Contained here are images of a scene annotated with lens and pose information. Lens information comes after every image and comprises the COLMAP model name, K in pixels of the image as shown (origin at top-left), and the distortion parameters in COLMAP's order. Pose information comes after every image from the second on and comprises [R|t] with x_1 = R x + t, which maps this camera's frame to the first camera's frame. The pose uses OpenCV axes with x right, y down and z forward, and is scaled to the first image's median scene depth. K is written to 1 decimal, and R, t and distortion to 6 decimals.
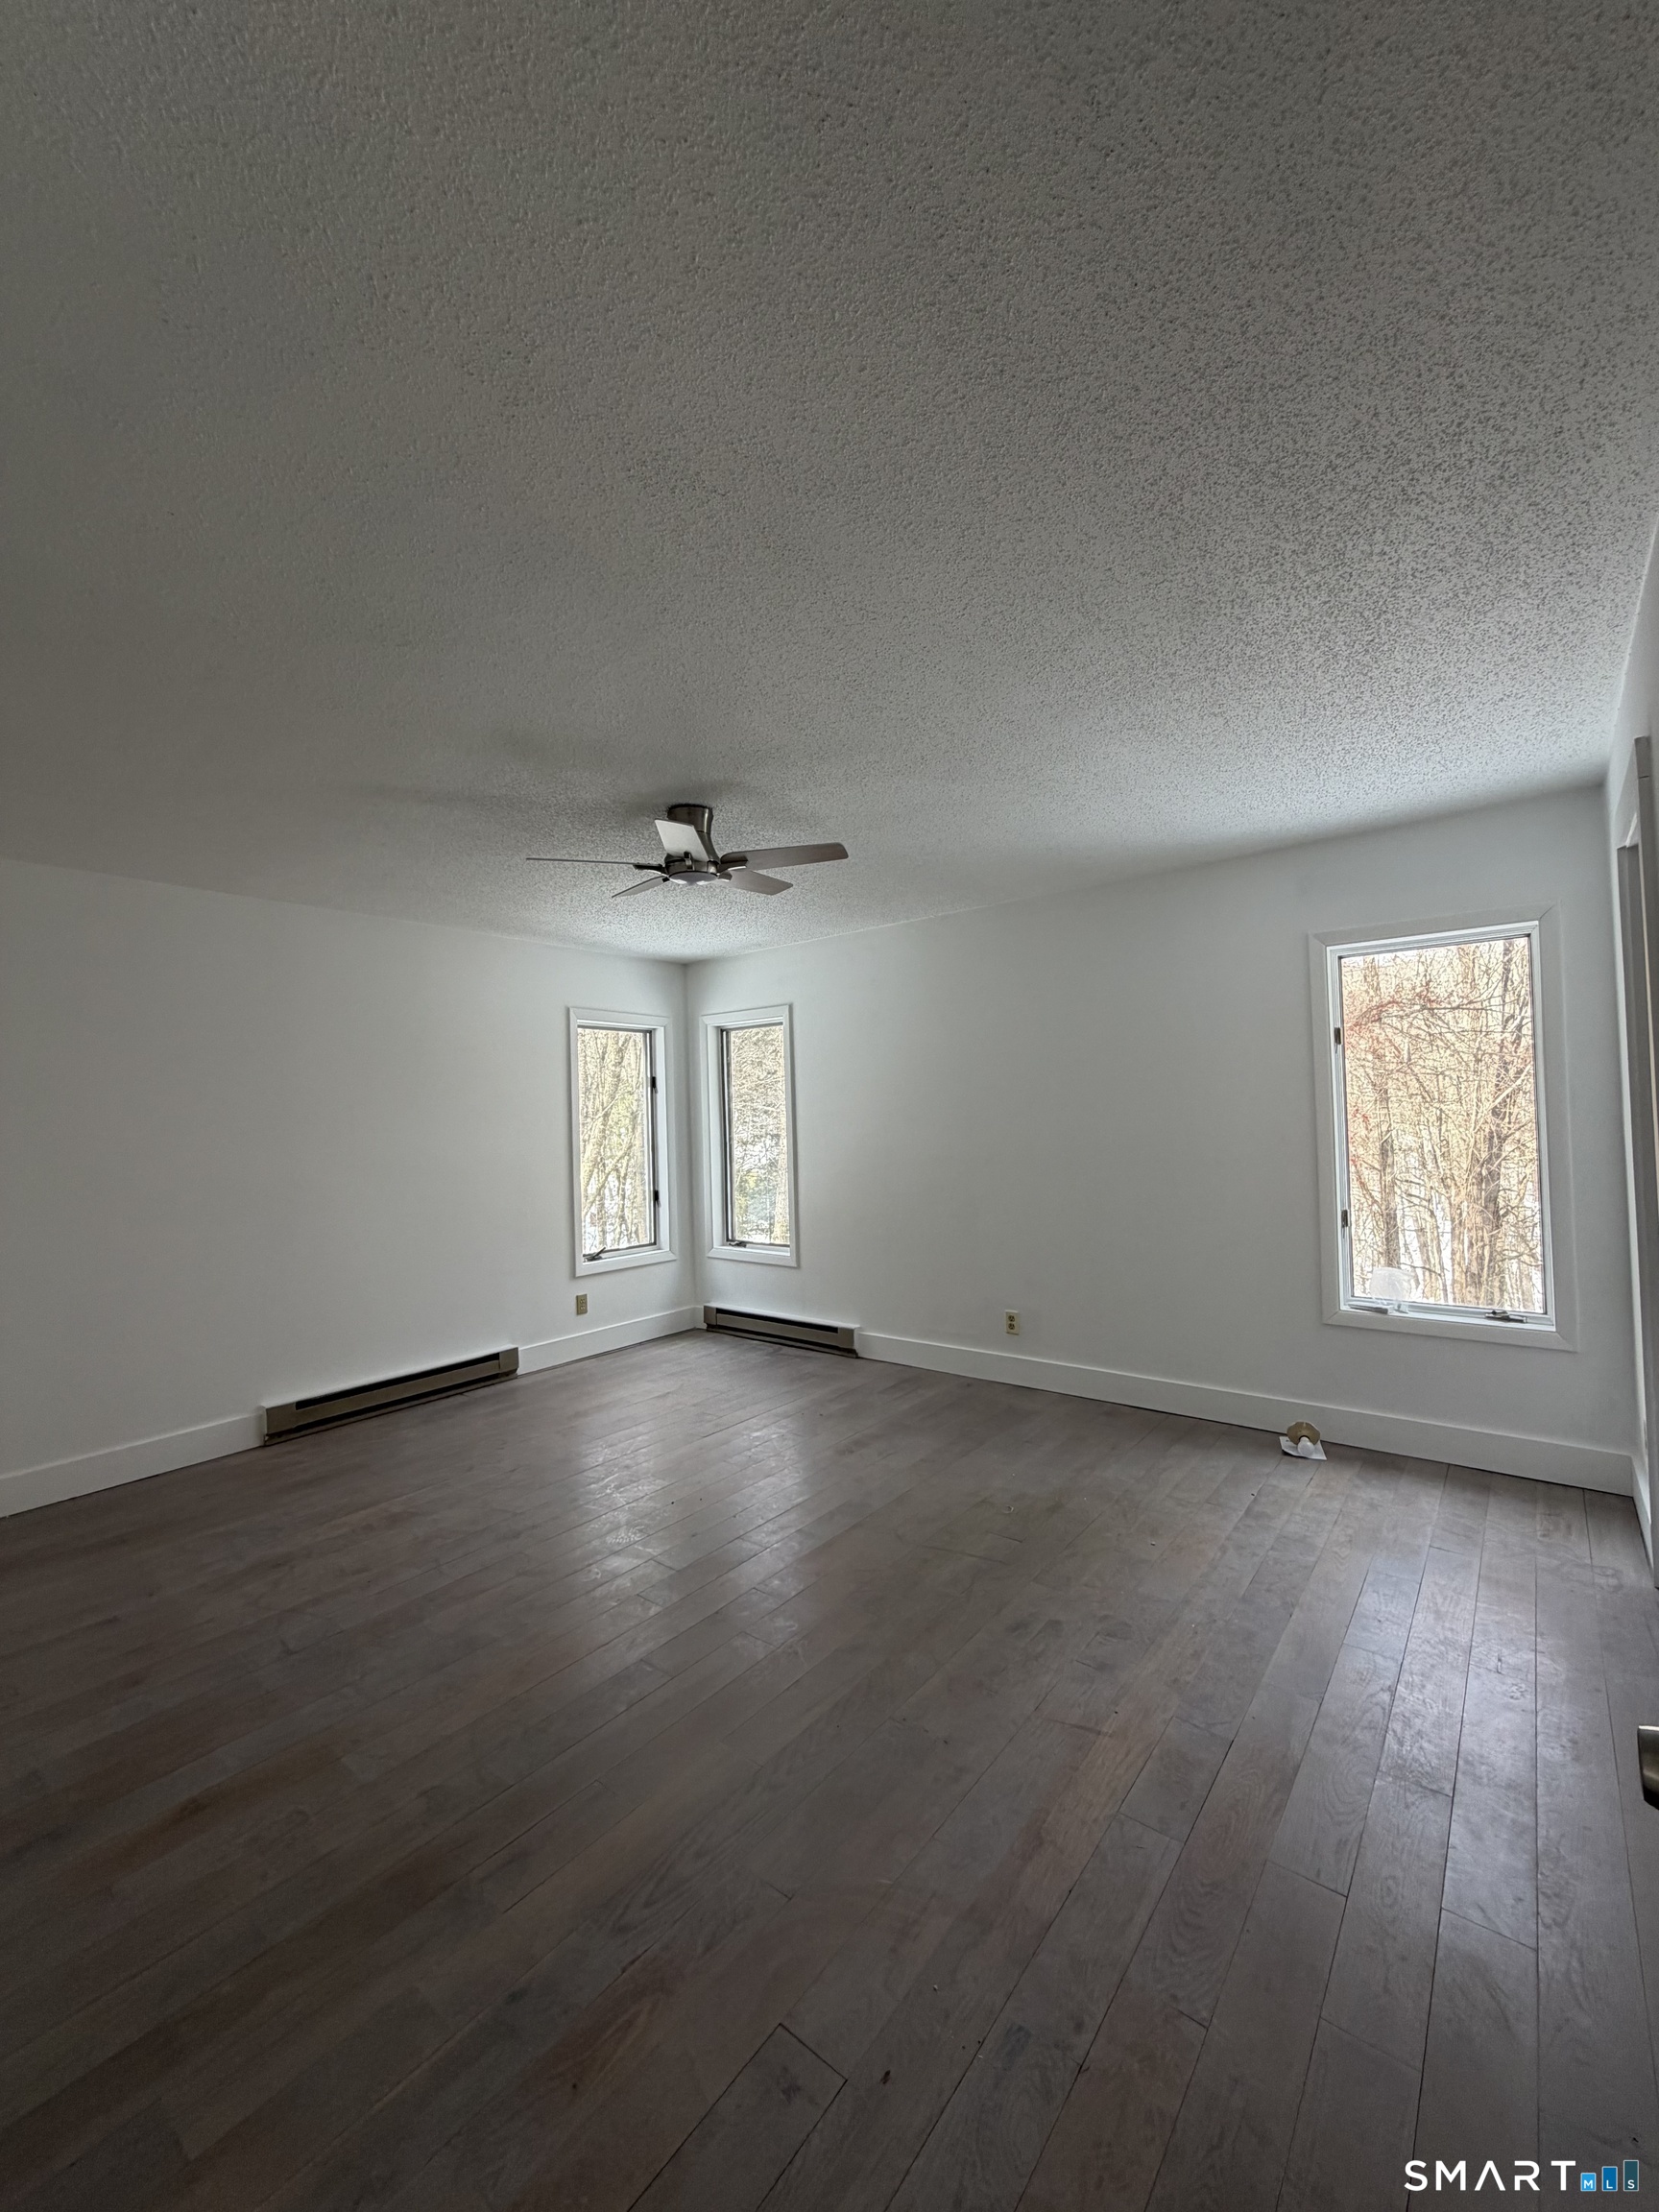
lens RADIAL K [[880.7, 0, 830.5], [0, 880.7, 1105.0], [0, 0, 1]] dist [-0.000080, -0.000321]
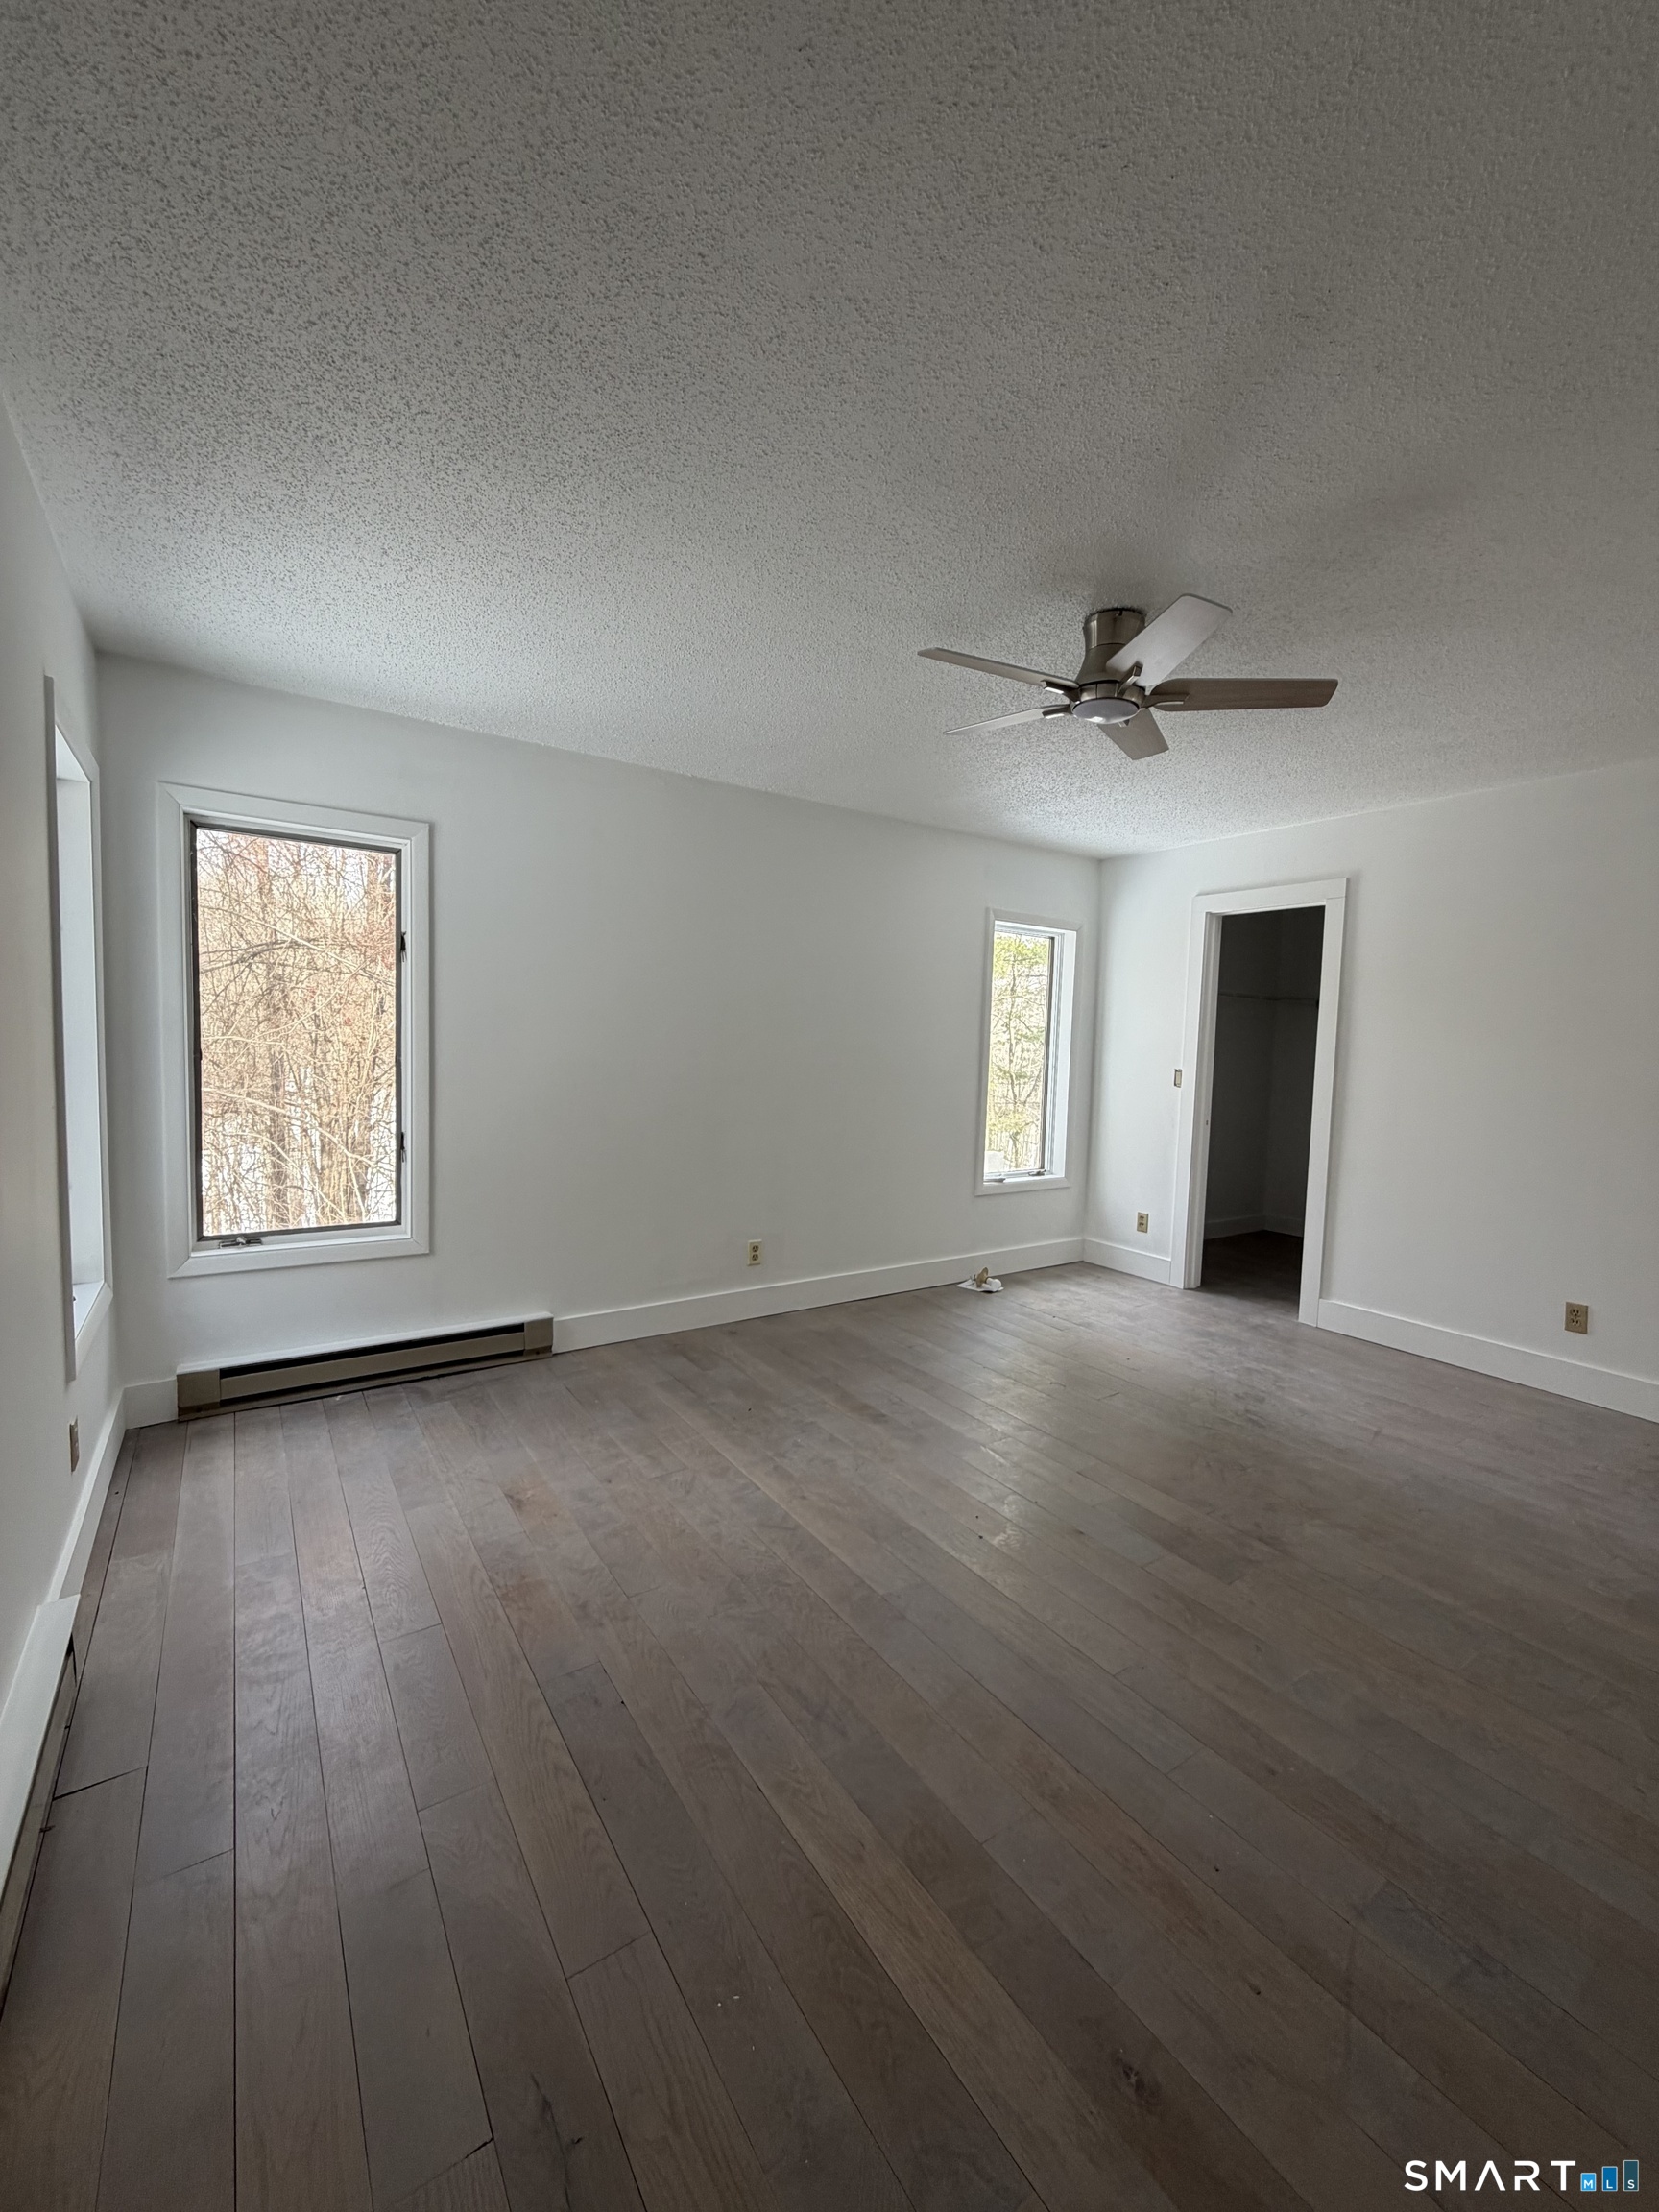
lens RADIAL K [[880.7, 0, 835.1], [0, 880.7, 1097.9], [0, 0, 1]] dist [-0.000080, -0.000321]
pose [[0.296291, -0.025595, 0.954755, -0.811293], [-0.051600, 0.997752, 0.042761, 0.049669], [-0.953703, -0.061935, 0.294304, 0.816579]]
